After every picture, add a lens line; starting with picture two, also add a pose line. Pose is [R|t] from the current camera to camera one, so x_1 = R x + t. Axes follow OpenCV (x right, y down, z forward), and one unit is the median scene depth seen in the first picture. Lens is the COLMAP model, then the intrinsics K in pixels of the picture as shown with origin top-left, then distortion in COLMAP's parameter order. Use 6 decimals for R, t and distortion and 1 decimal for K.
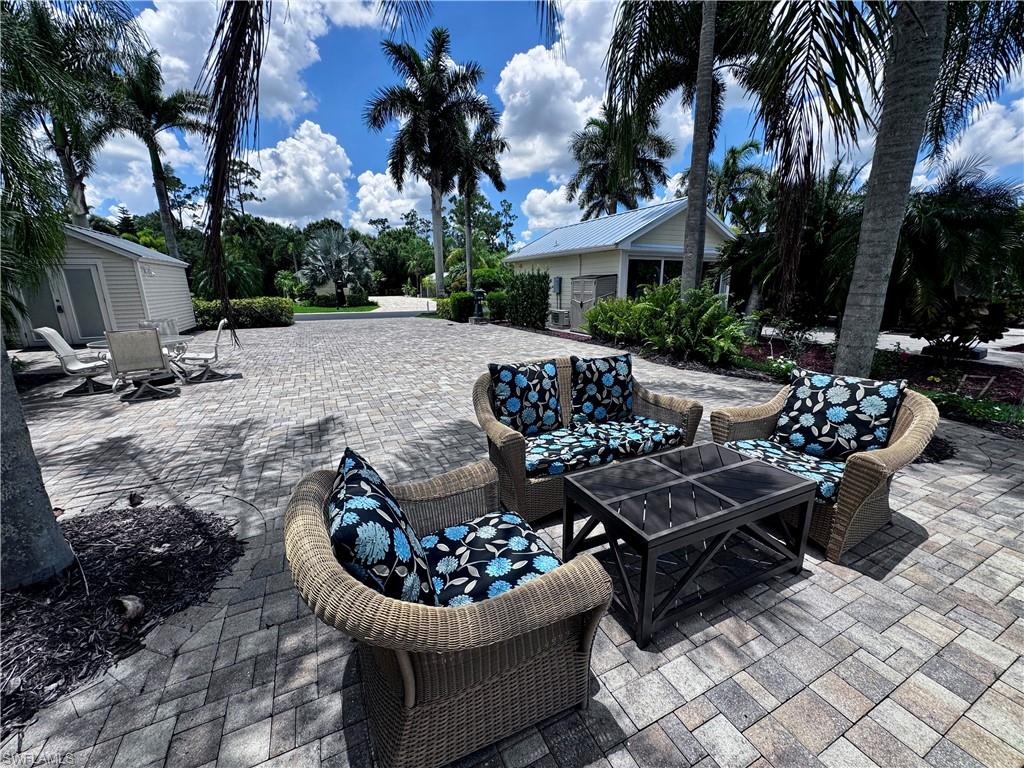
lens RADIAL K [[409.1, 0, 509.5], [0, 409.1, 384.1], [0, 0, 1]] dist [-0.002811, 0.000418]
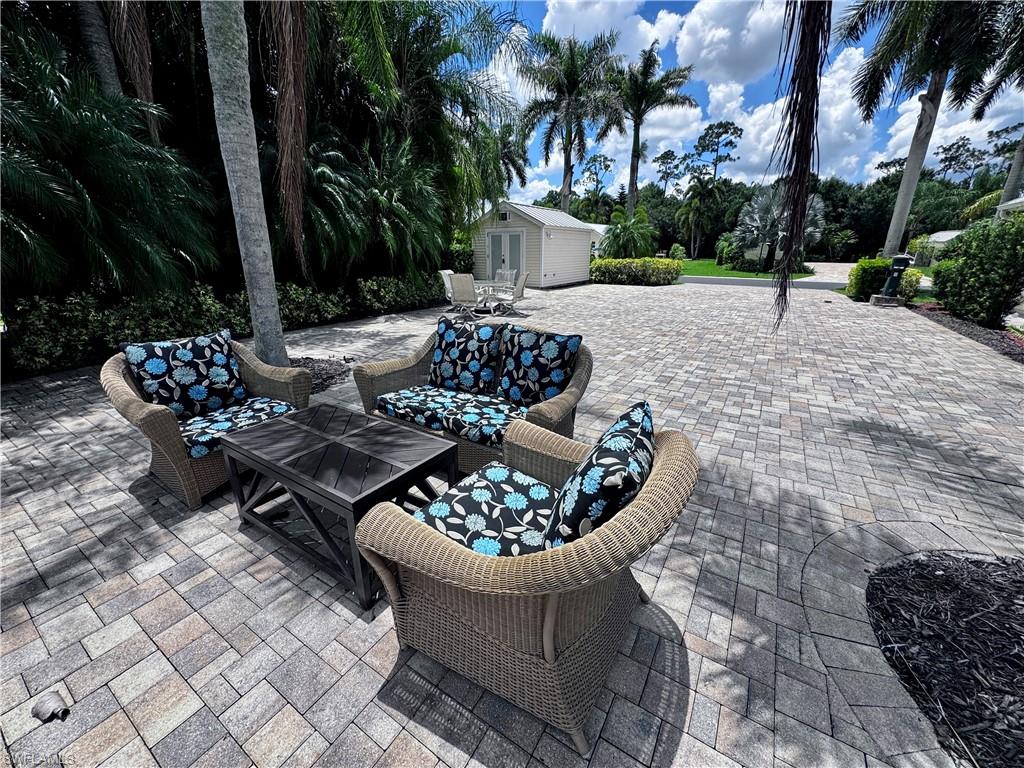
lens RADIAL K [[409.1, 0, 509.5], [0, 409.1, 384.1], [0, 0, 1]] dist [-0.002811, 0.000418]
pose [[0.527849, 0.274886, -0.803625, 0.195651], [-0.206649, 0.959310, 0.192405, -0.024390], [0.823815, 0.064507, 0.563176, 0.106946]]
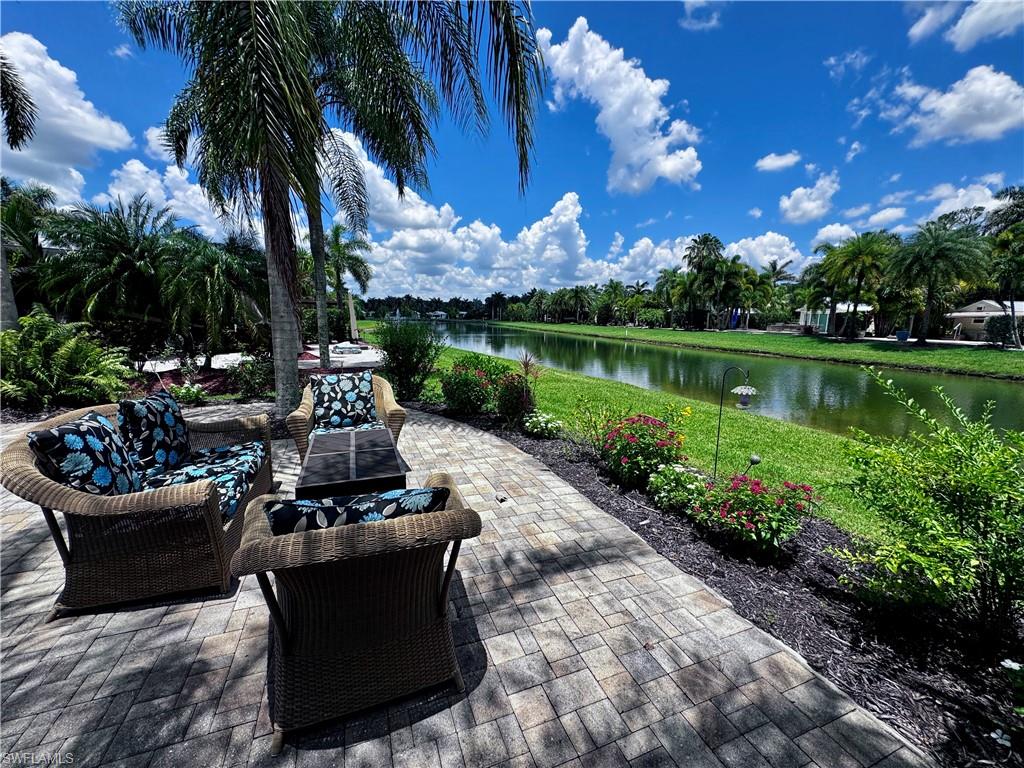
lens RADIAL K [[409.1, 0, 509.5], [0, 409.1, 384.1], [0, 0, 1]] dist [-0.002811, 0.000418]
pose [[0.070939, -0.153721, 0.985565, -0.120477], [0.220243, 0.966082, 0.134830, -0.008764], [-0.972862, 0.207500, 0.102389, 0.038847]]
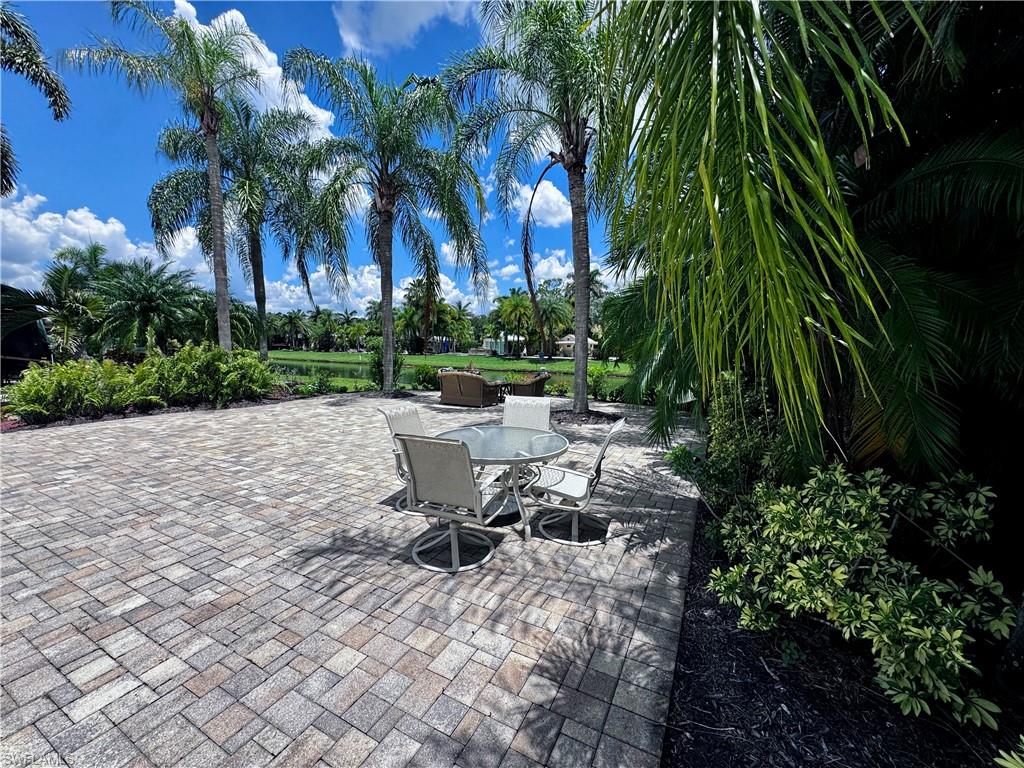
lens RADIAL K [[409.1, 0, 509.5], [0, 409.1, 384.1], [0, 0, 1]] dist [-0.002811, 0.000418]
pose [[-0.604240, -0.072842, 0.793466, -0.560854], [0.180262, 0.957498, 0.225173, -0.130143], [-0.776144, 0.279090, -0.565428, 0.537860]]
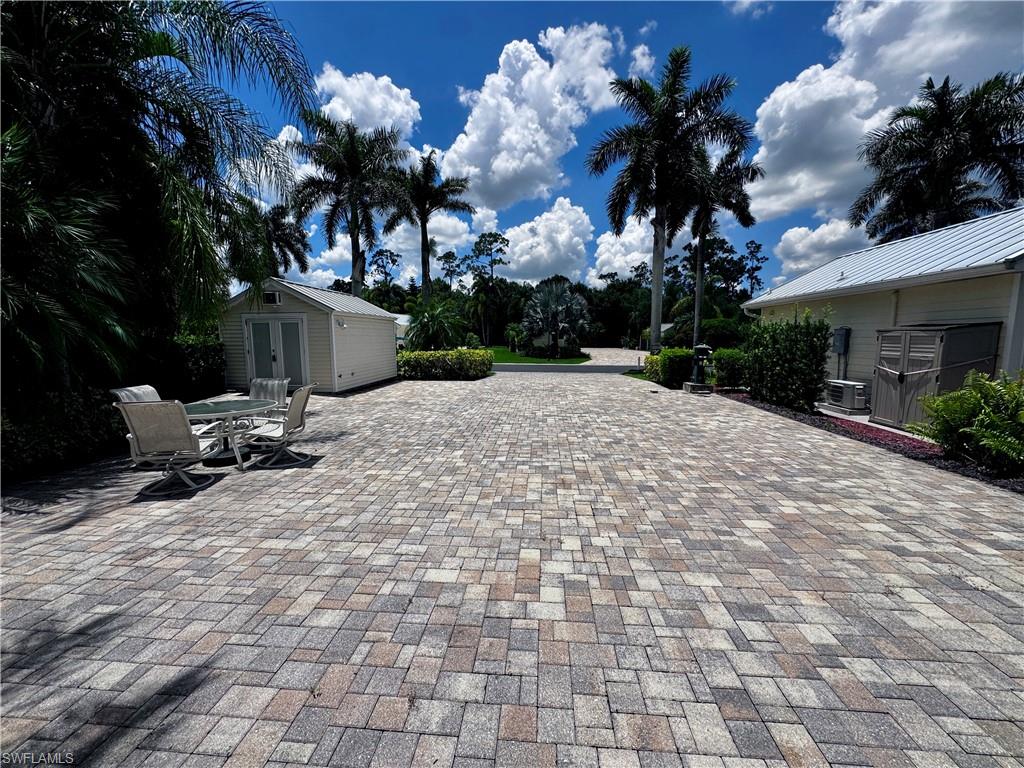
lens RADIAL K [[409.1, 0, 509.5], [0, 409.1, 384.1], [0, 0, 1]] dist [-0.002811, 0.000418]
pose [[0.862057, 0.064953, -0.502632, -0.000179], [-0.125104, 0.988335, -0.086845, -0.064265], [0.491128, 0.137747, 0.860127, 0.243141]]
